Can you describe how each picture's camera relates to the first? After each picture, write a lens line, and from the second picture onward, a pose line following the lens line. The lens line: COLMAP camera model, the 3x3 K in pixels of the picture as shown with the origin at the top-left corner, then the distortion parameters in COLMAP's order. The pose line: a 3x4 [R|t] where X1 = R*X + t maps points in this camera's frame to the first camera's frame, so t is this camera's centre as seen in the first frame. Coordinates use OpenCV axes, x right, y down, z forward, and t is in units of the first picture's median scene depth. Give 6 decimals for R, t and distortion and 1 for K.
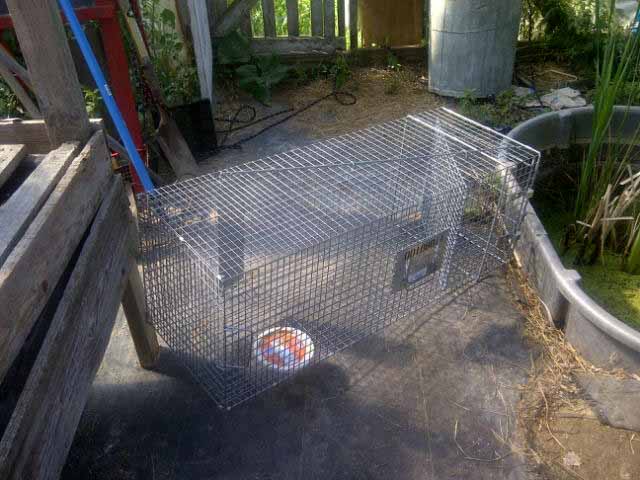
lens RADIAL K [[669.7, 0, 320.0], [0, 669.7, 240.0], [0, 0, 1]] dist [-0.117820, 0.174959]
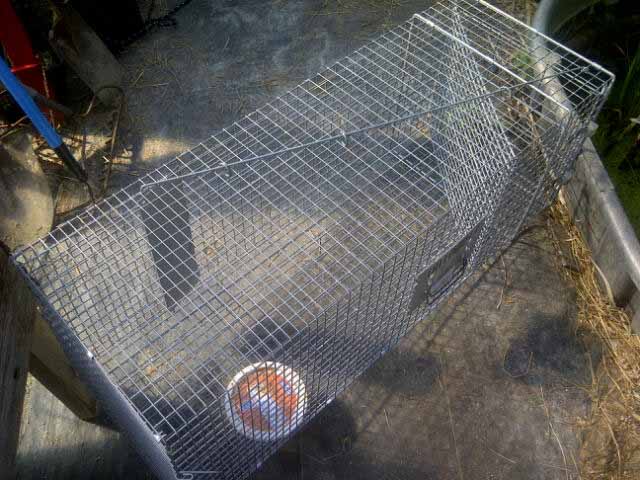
lens RADIAL K [[669.7, 0, 320.0], [0, 669.7, 240.0], [0, 0, 1]] dist [-0.117820, 0.174959]
pose [[0.995879, -0.085236, 0.030975, -0.002573], [0.069678, 0.937748, 0.340256, -0.231571], [-0.058049, -0.336696, 0.939822, 0.341264]]
